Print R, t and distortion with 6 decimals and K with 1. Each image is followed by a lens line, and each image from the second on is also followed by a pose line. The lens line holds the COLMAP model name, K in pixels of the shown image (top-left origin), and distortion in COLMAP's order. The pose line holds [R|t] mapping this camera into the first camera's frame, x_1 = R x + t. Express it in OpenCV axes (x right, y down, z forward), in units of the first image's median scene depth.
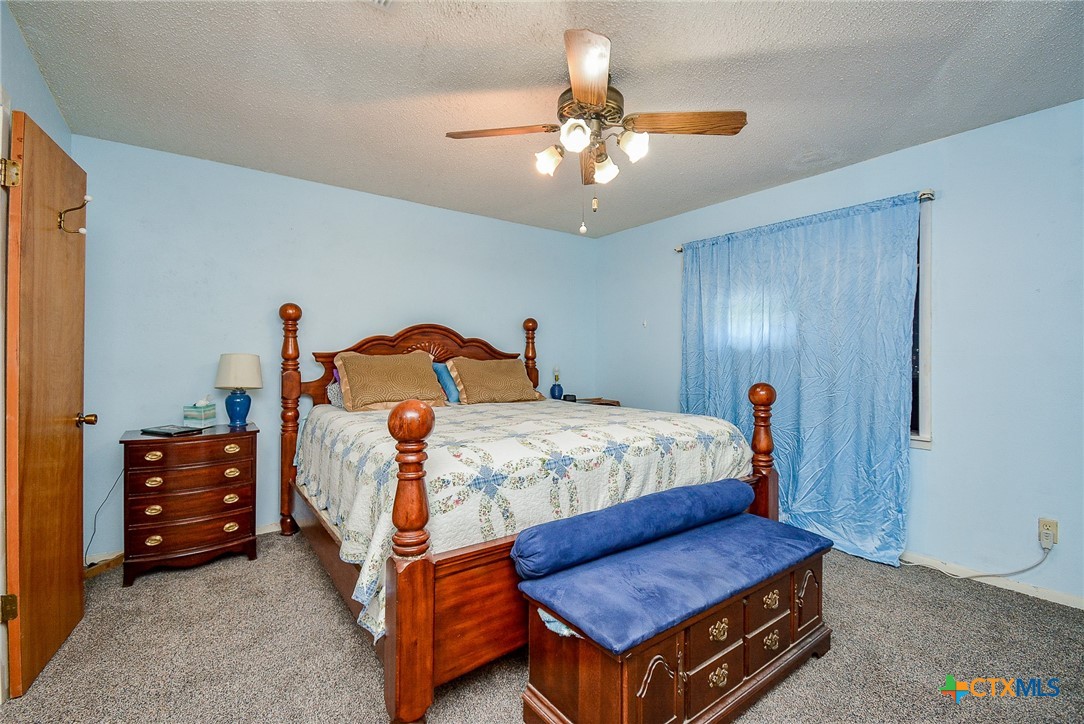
lens RADIAL K [[468.5, 0, 524.5], [0, 468.5, 354.7], [0, 0, 1]] dist [0.000709, 0.000072]
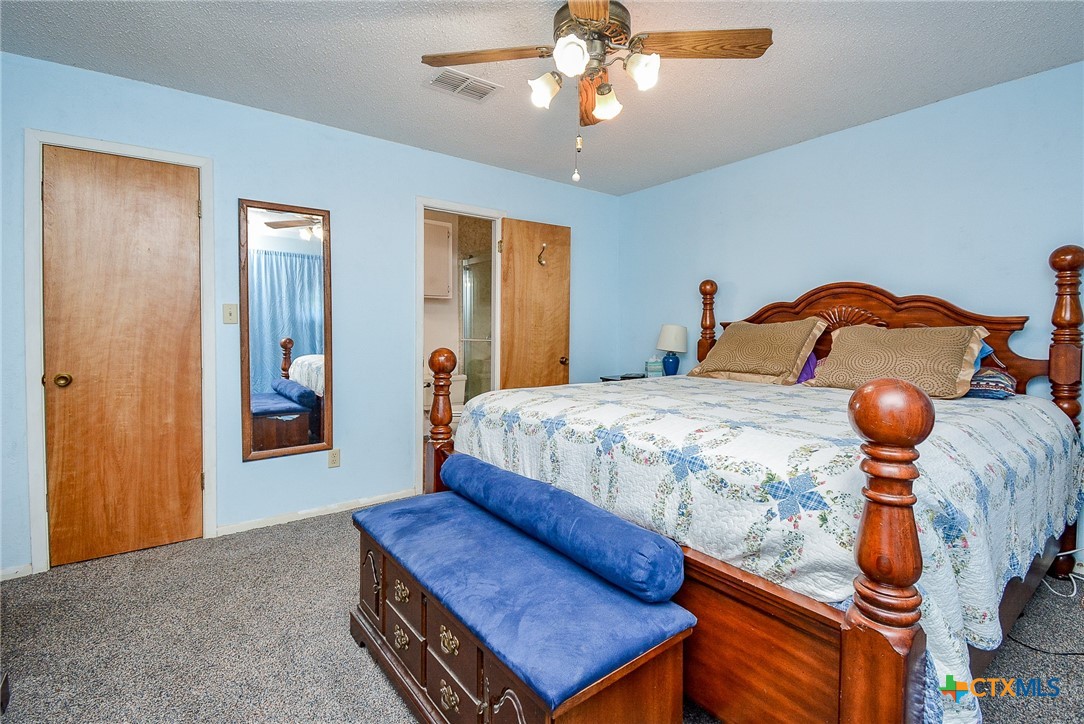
lens RADIAL K [[503.2, 0, 541.7], [0, 503.2, 334.8], [0, 0, 1]] dist [0.072716, -0.000040]
pose [[0.040105, 0.000363, -0.999195, 0.727880], [0.000208, 1.000000, 0.000371, 0.021787], [0.999195, -0.000223, 0.040105, 0.597298]]
